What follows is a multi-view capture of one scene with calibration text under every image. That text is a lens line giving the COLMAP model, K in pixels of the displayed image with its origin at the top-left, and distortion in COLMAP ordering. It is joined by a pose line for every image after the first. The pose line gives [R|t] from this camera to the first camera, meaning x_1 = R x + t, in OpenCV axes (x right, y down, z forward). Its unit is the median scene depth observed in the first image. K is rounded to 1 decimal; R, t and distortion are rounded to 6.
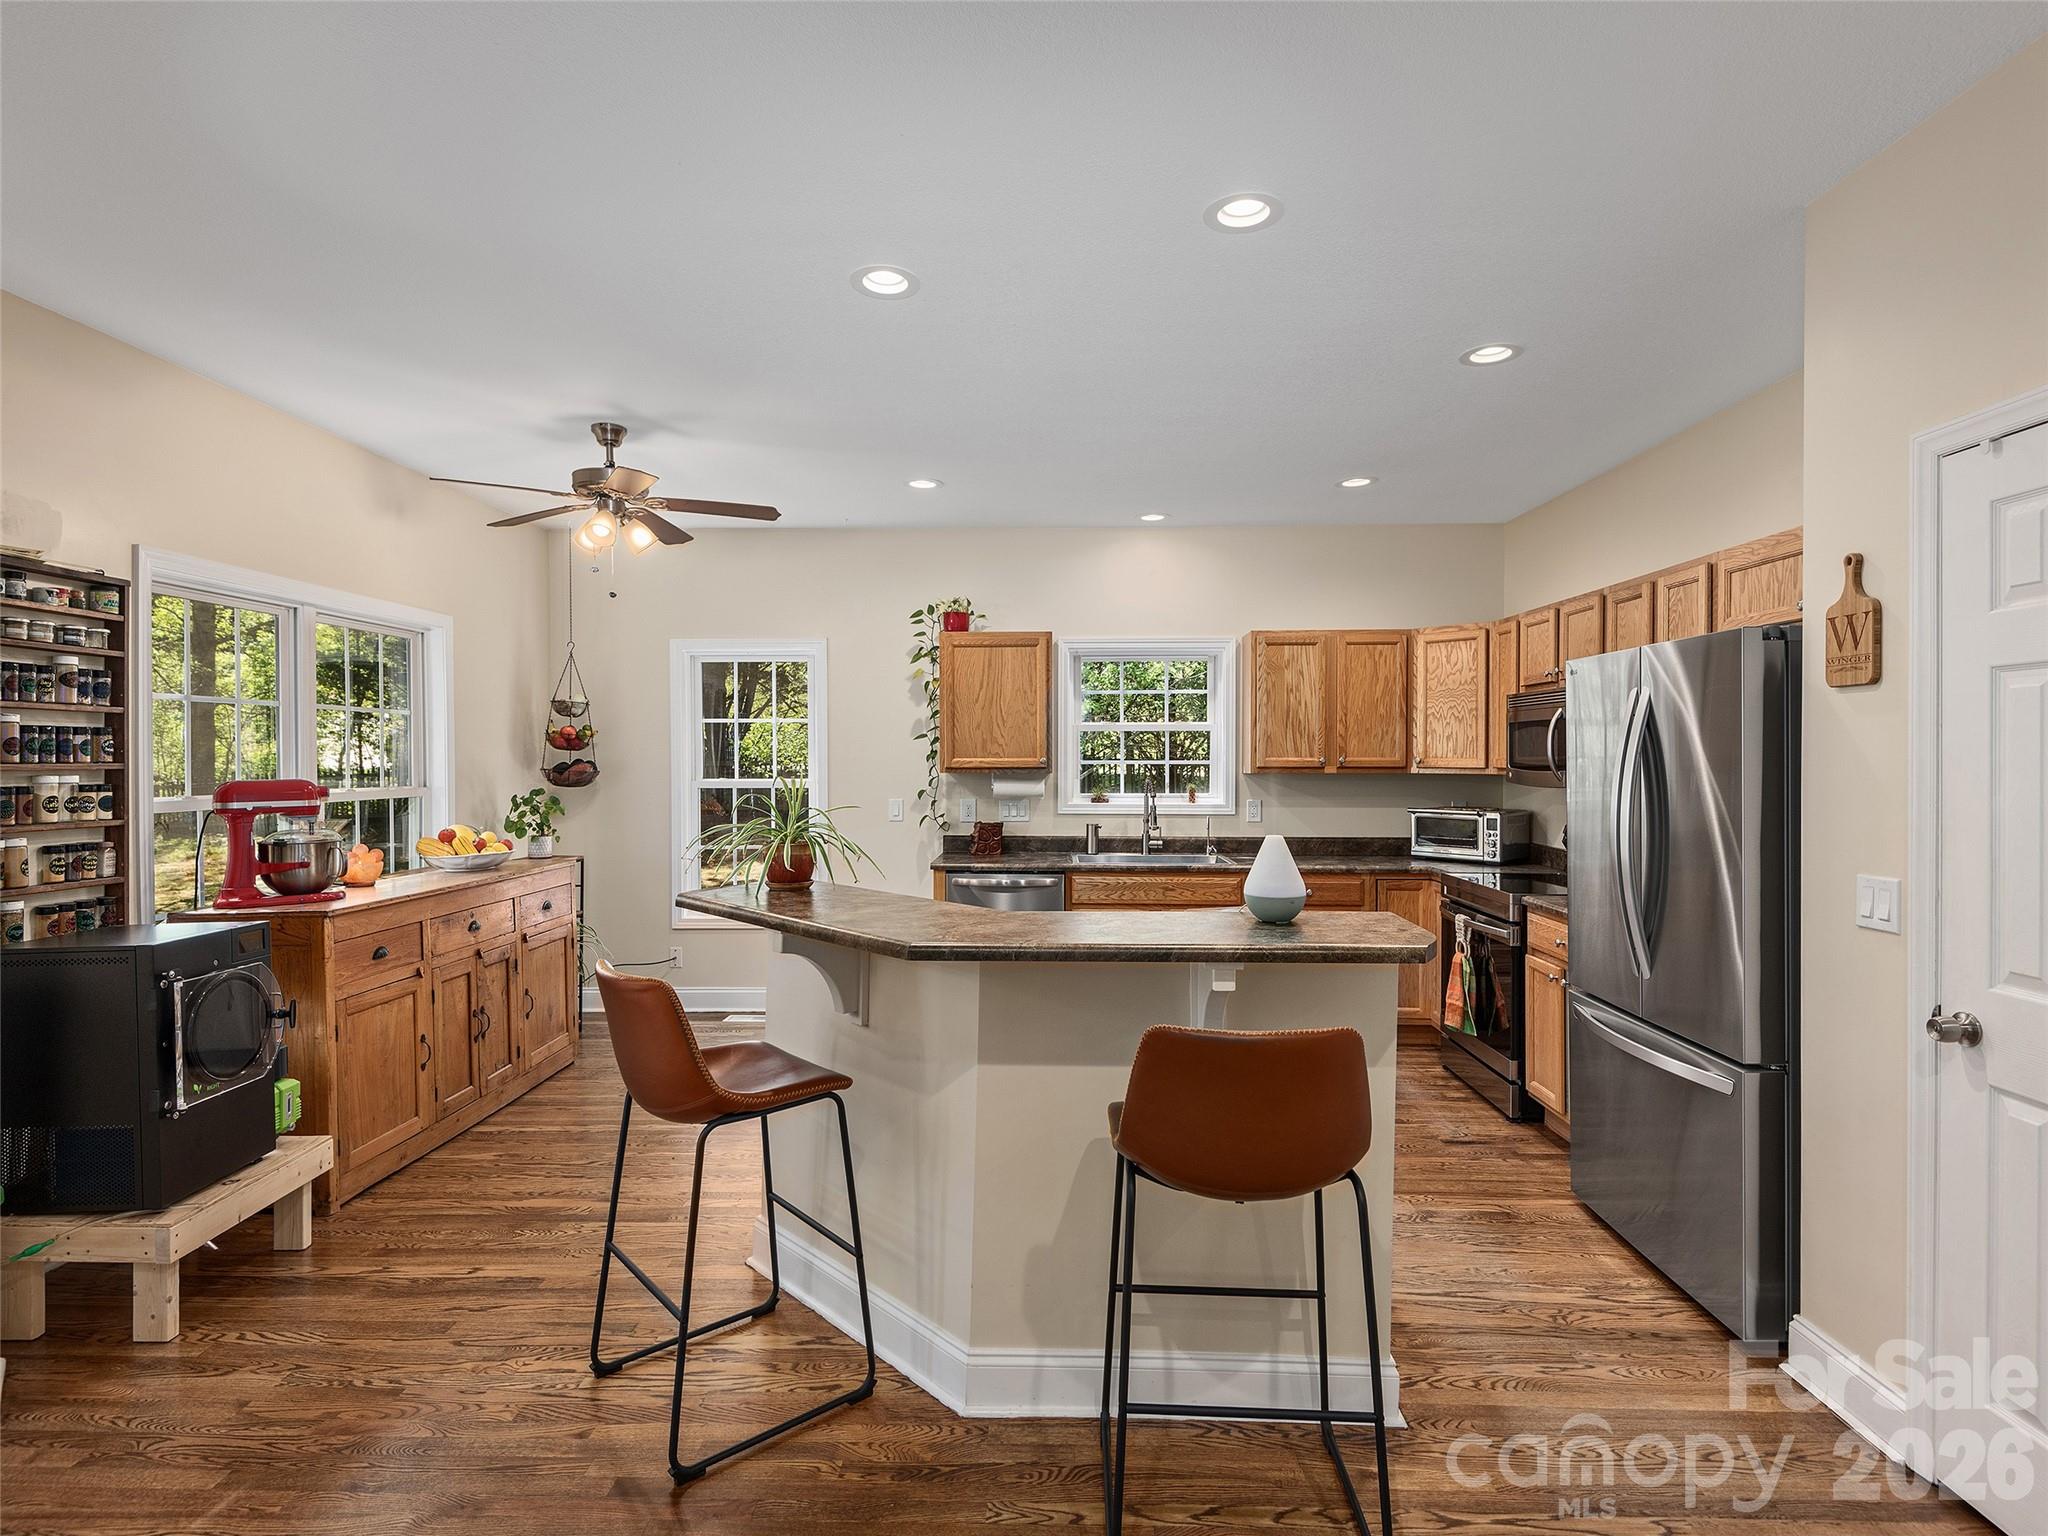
lens RADIAL K [[1034.9, 0, 1024.0], [0, 1034.9, 768.0], [0, 0, 1]] dist [0.042836, -0.027756]
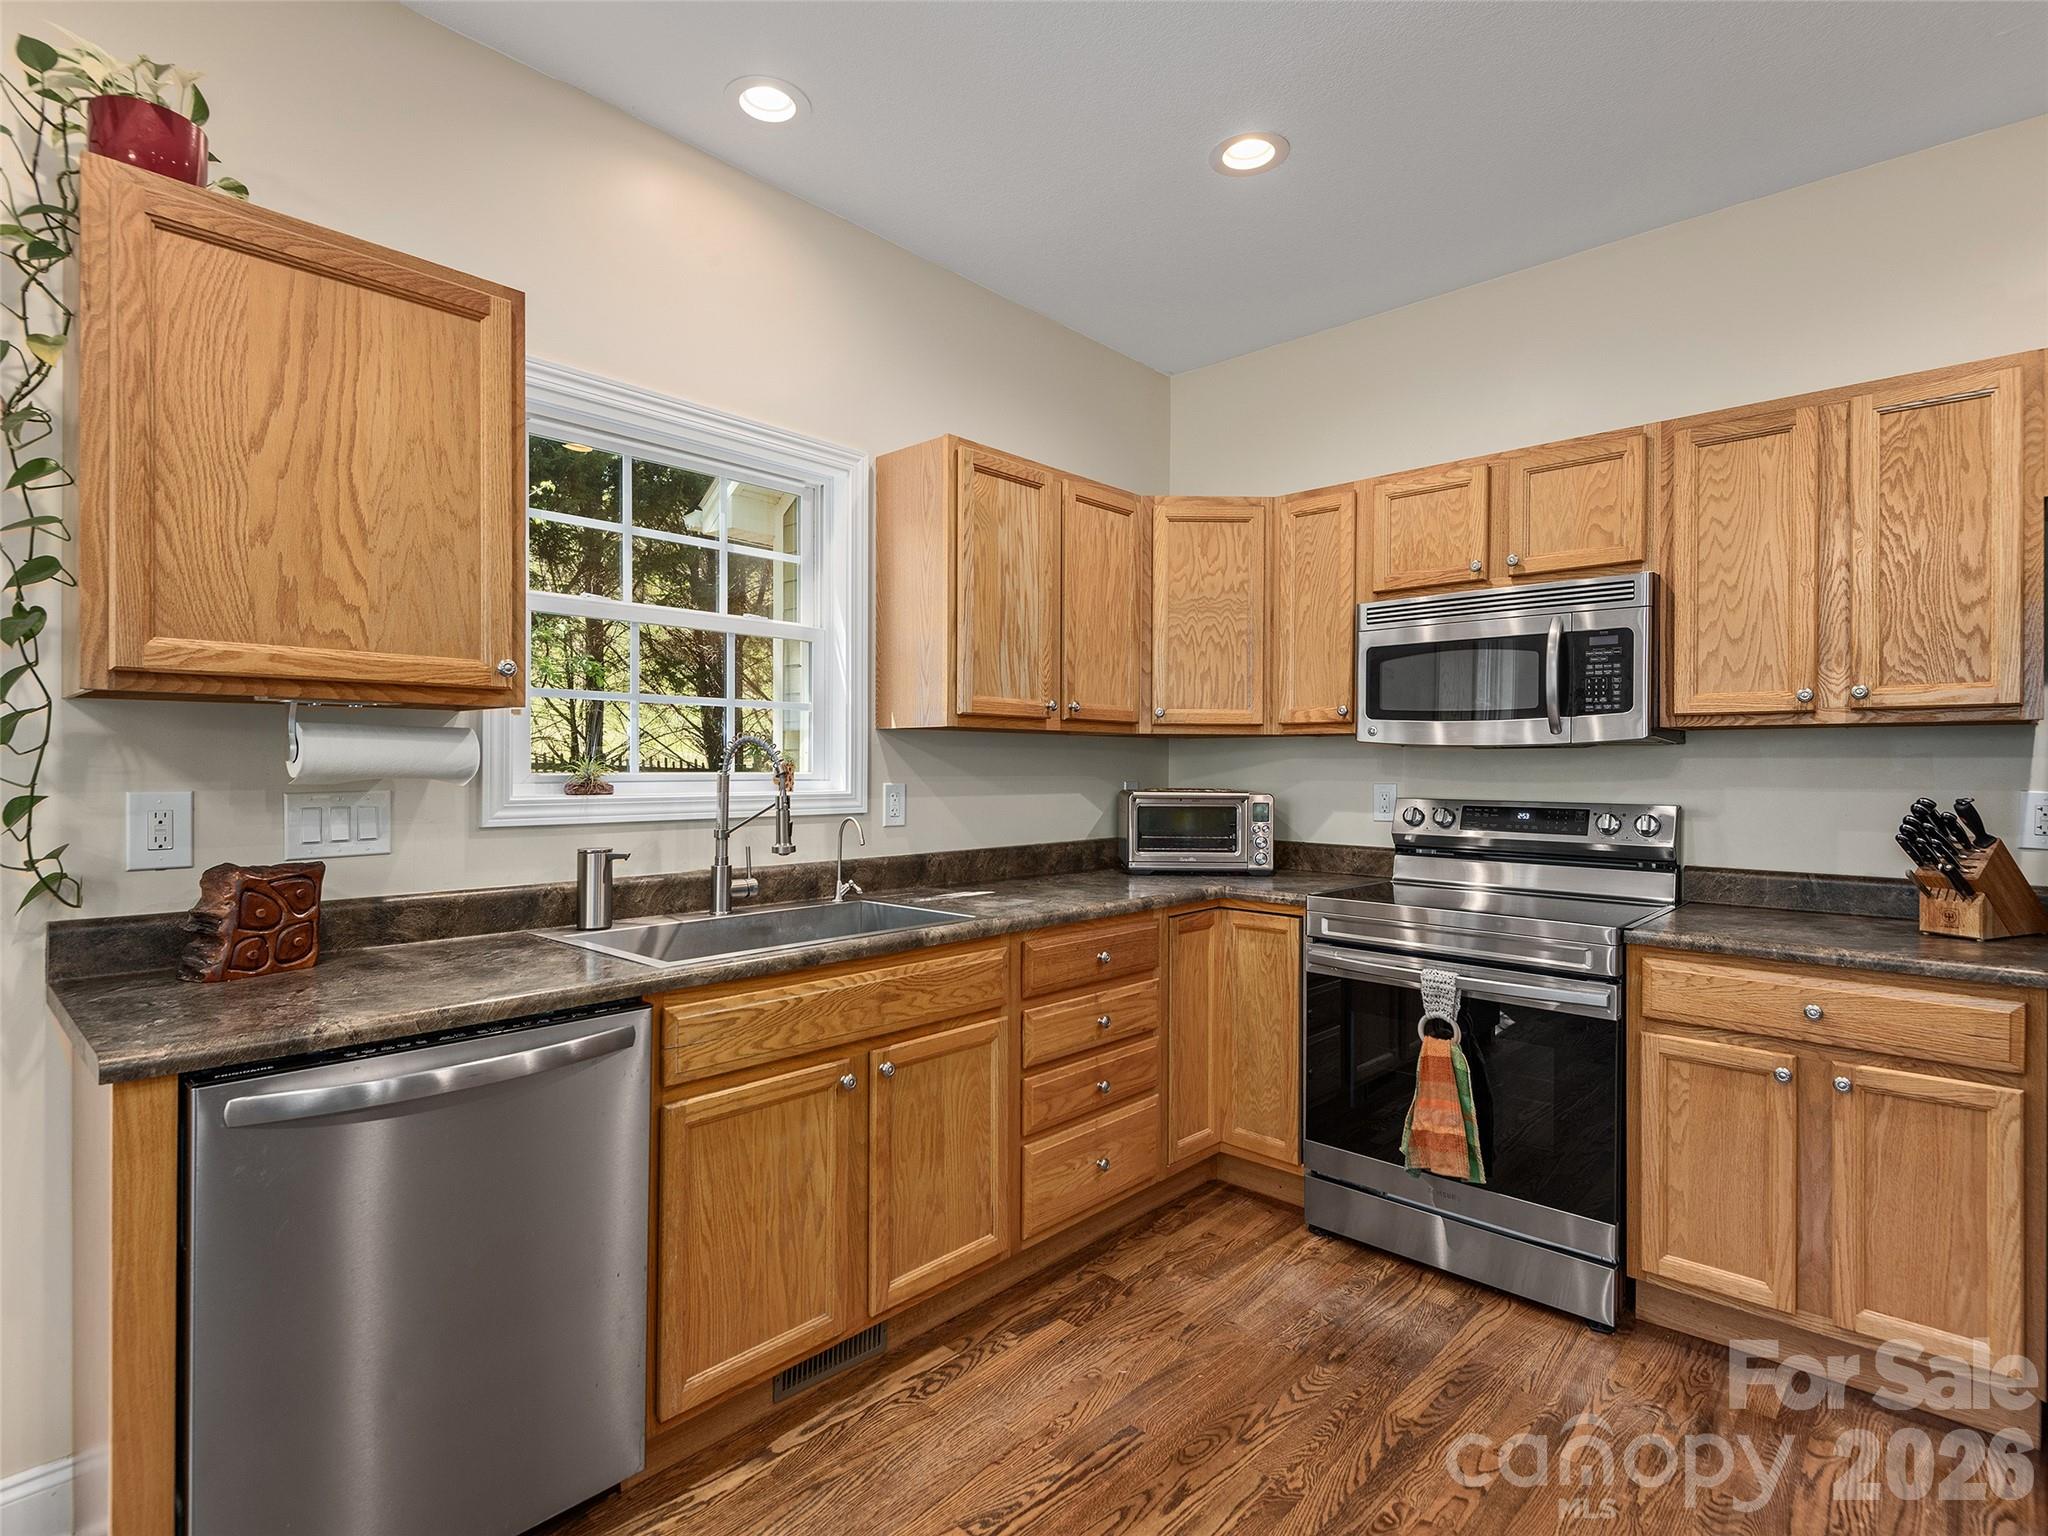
lens RADIAL K [[1034.9, 0, 1024.0], [0, 1034.9, 768.0], [0, 0, 1]] dist [0.042836, -0.027756]
pose [[0.658811, 0.000183, 0.752308, -0.125302], [0.001604, 0.999997, -0.001648, 0.025902], [-0.752307, 0.002293, 0.658809, 0.653389]]
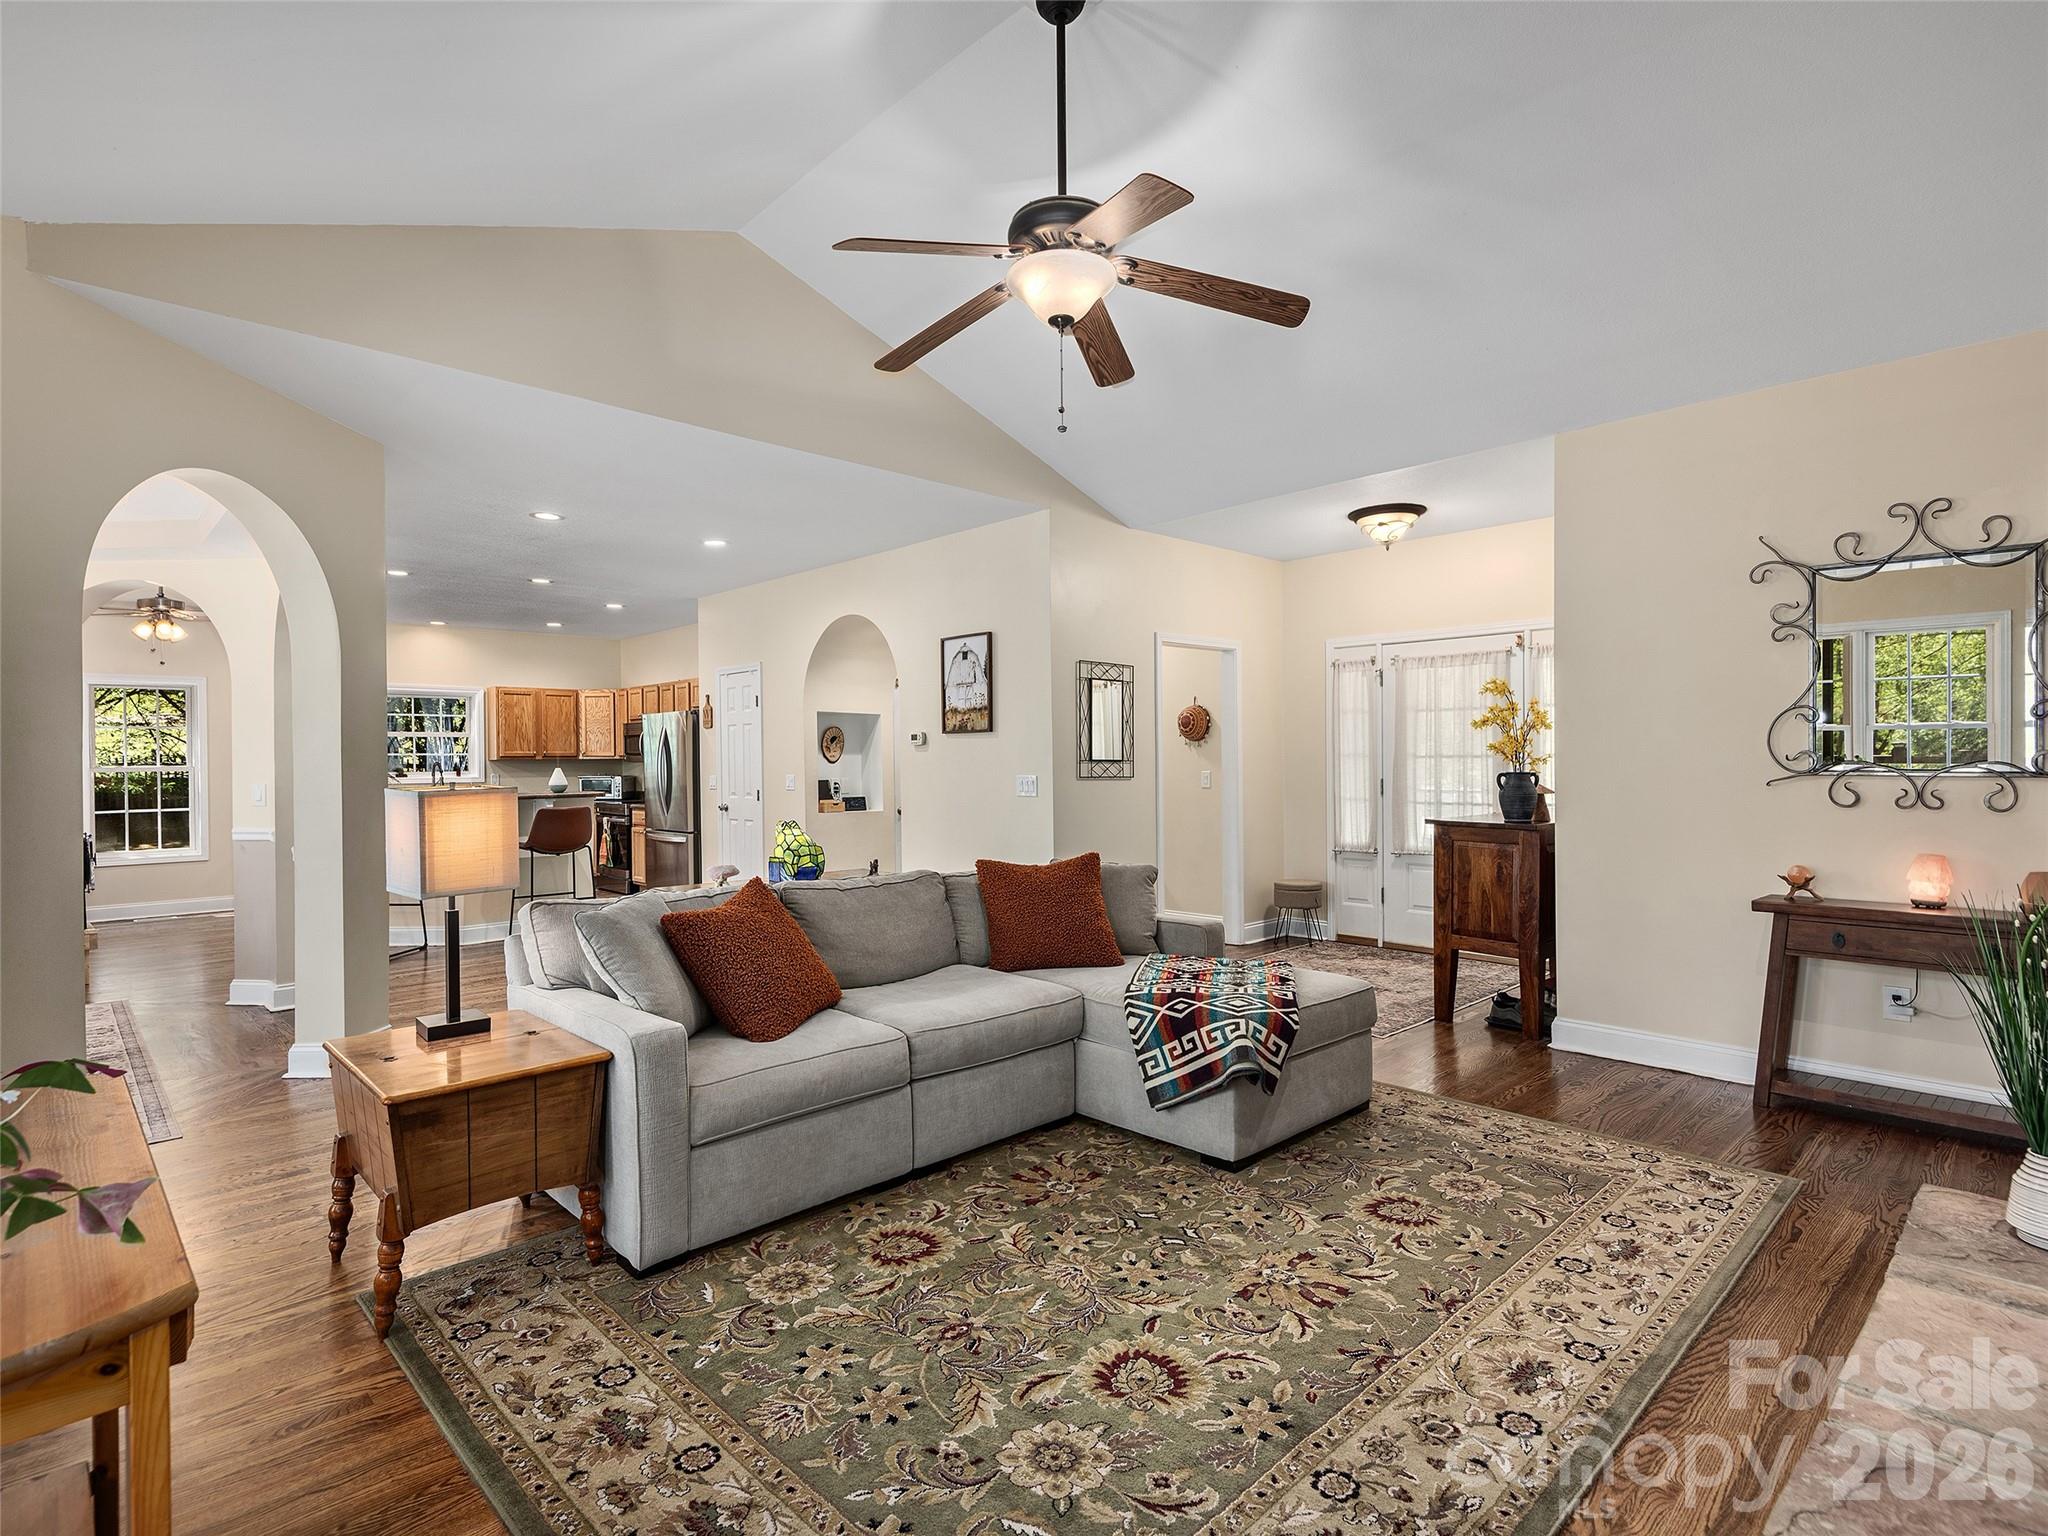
lens RADIAL K [[1034.9, 0, 1024.0], [0, 1034.9, 768.0], [0, 0, 1]] dist [0.042836, -0.027756]
pose [[0.699537, -0.009967, 0.714527, -0.492661], [0.017791, 0.999836, -0.003471, 0.045550], [-0.714375, 0.015140, 0.699599, -1.087036]]
